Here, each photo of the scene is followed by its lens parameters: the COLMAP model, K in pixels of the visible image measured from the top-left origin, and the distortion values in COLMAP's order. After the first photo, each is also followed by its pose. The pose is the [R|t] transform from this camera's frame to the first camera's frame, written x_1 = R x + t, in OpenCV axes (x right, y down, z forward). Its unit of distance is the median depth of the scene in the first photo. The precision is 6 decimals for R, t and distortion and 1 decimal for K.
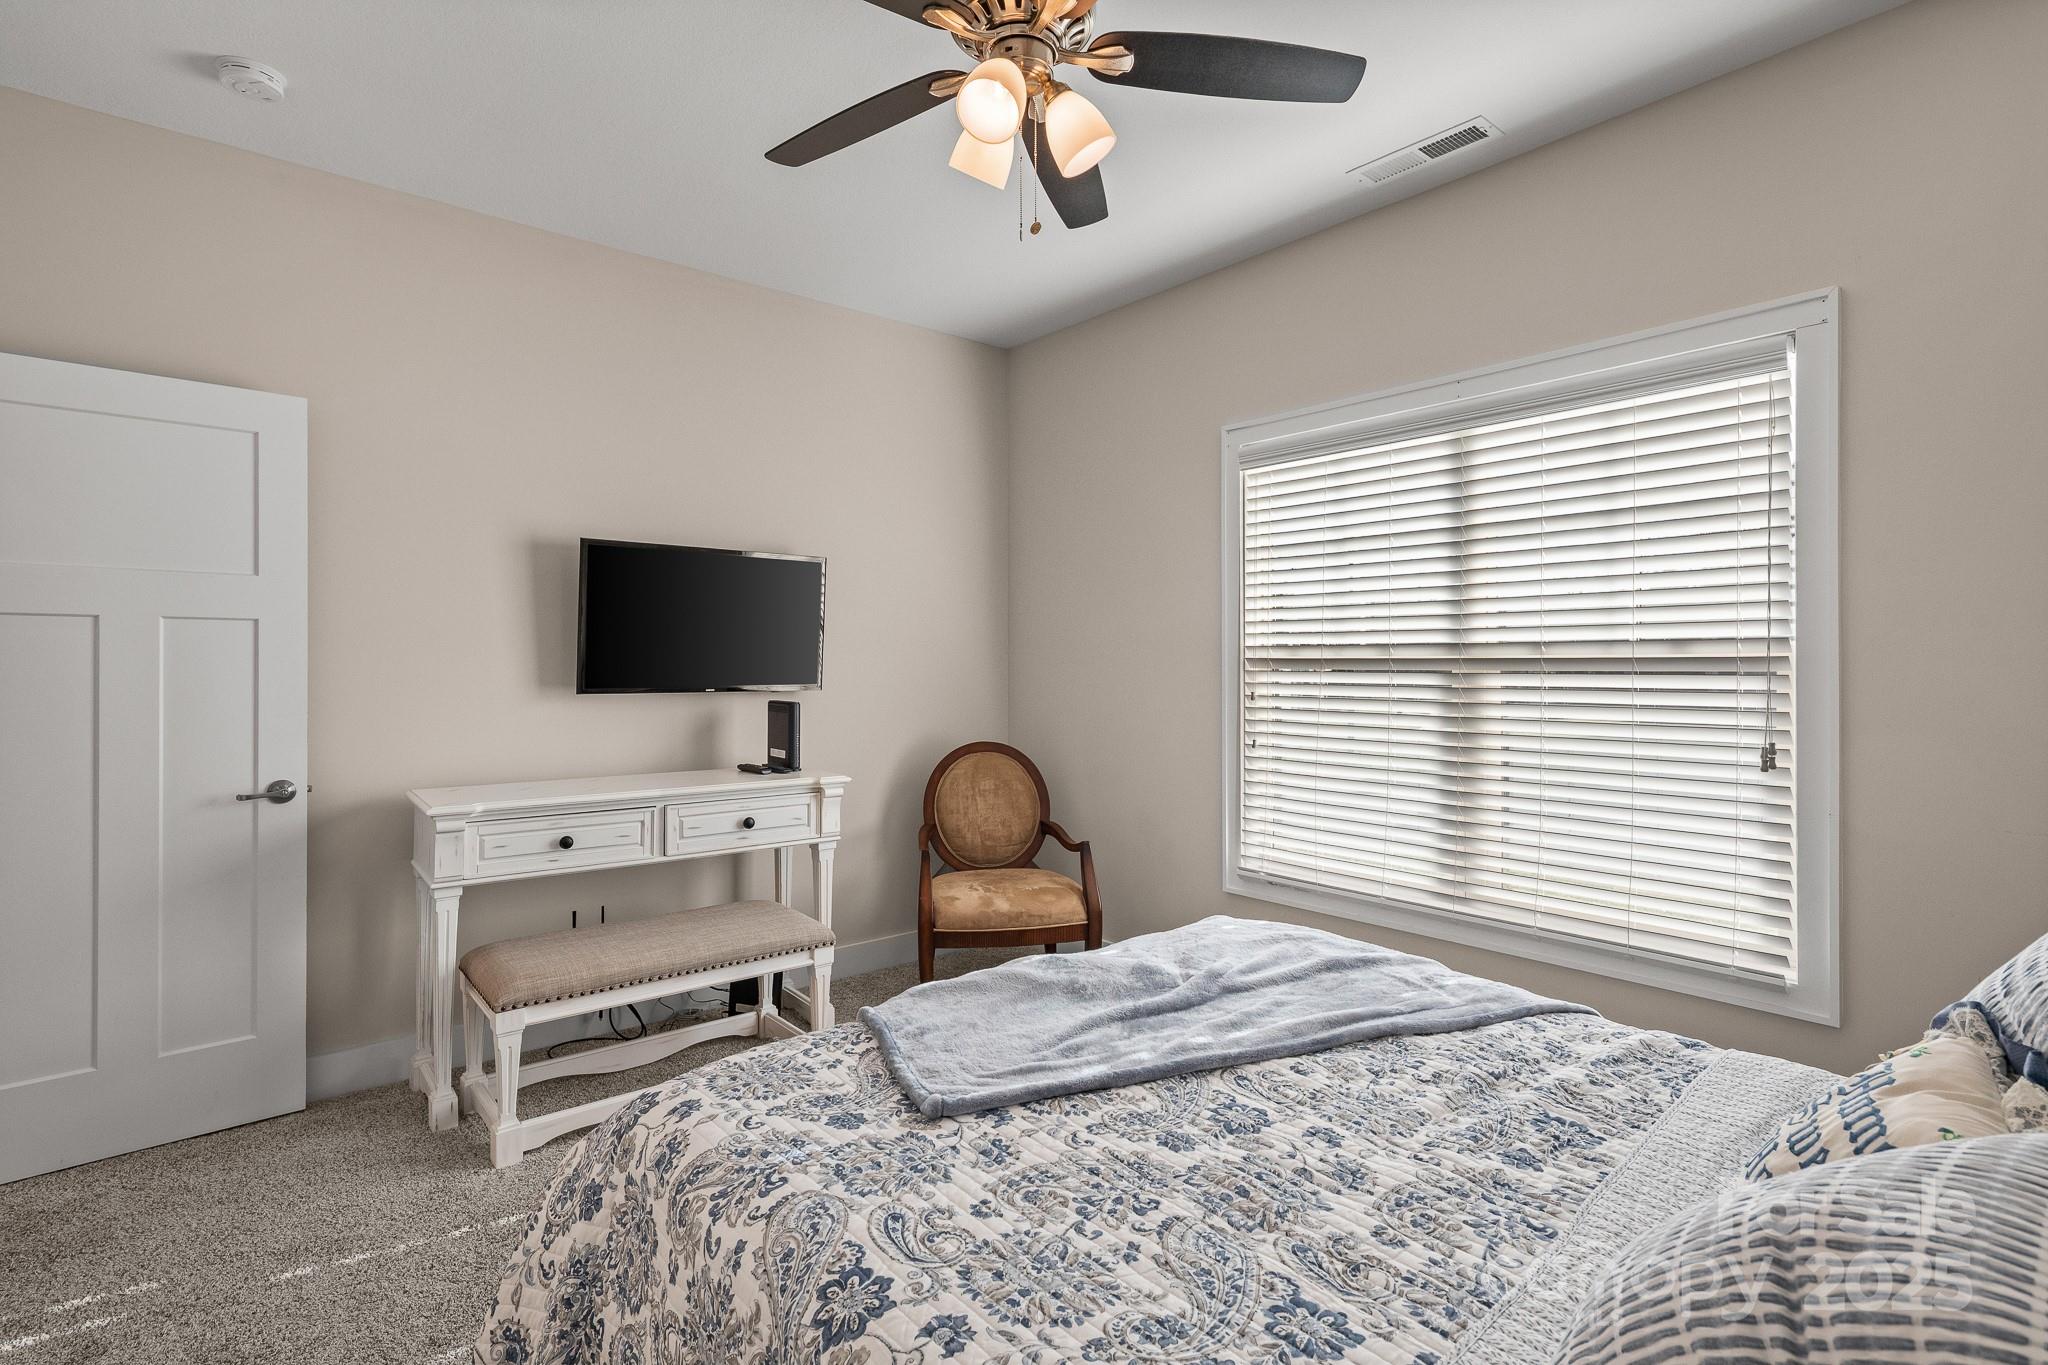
lens RADIAL K [[997.2, 0, 1013.5], [0, 997.2, 661.2], [0, 0, 1]] dist [0.003422, -0.000822]
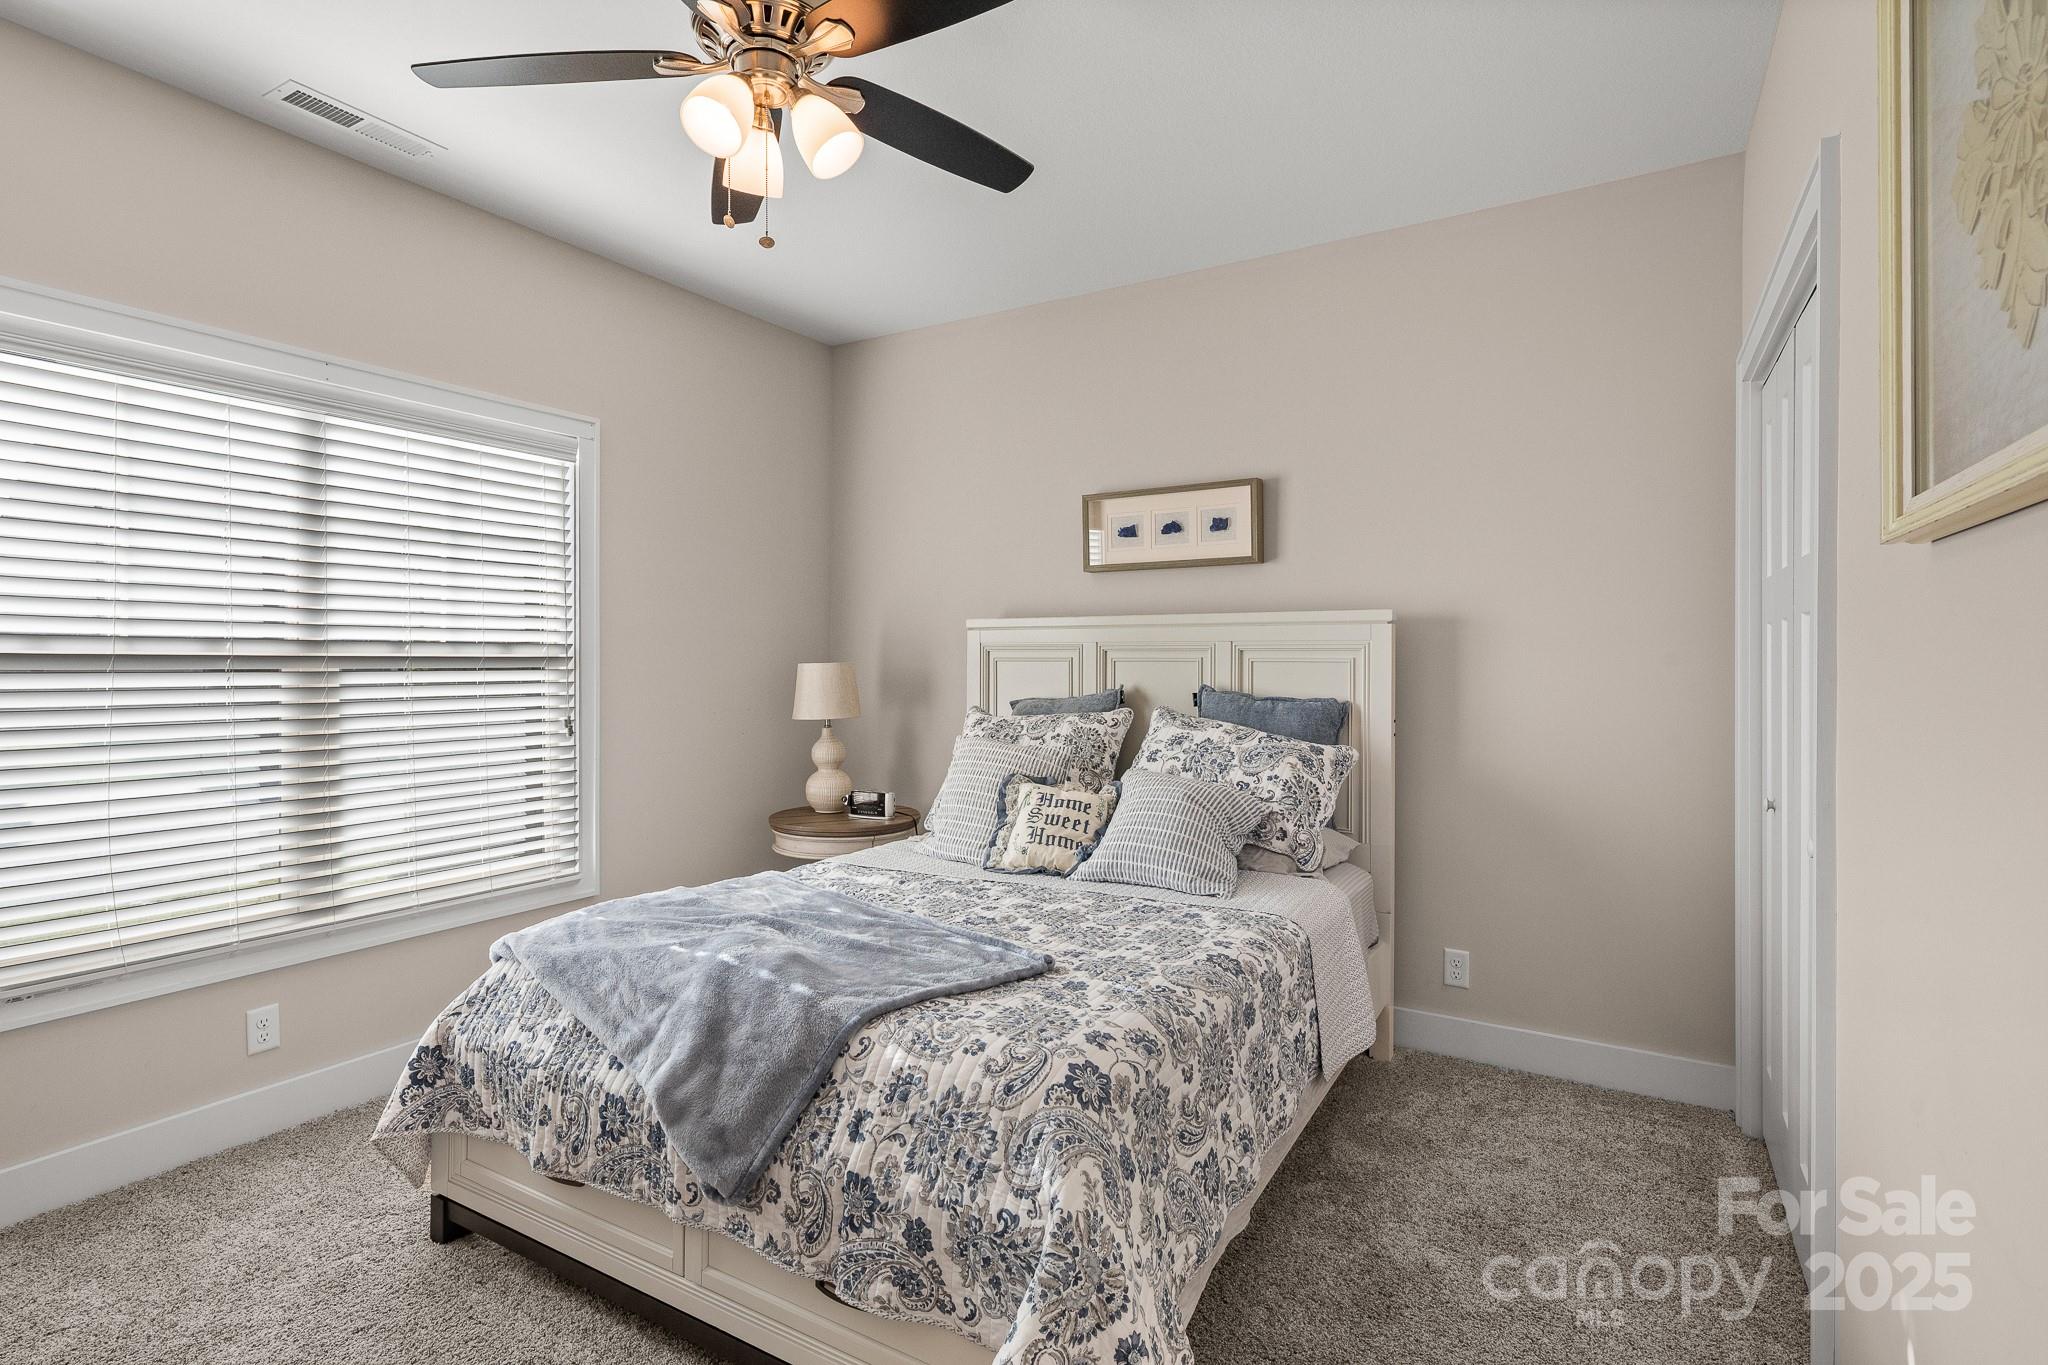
lens RADIAL K [[997.2, 0, 1013.5], [0, 997.2, 661.2], [0, 0, 1]] dist [0.003422, -0.000822]
pose [[-0.328726, 0.000537, 0.944425, -0.820582], [-0.004180, 0.999989, -0.002023, 0.001799], [-0.944416, -0.004612, -0.328720, 0.862678]]
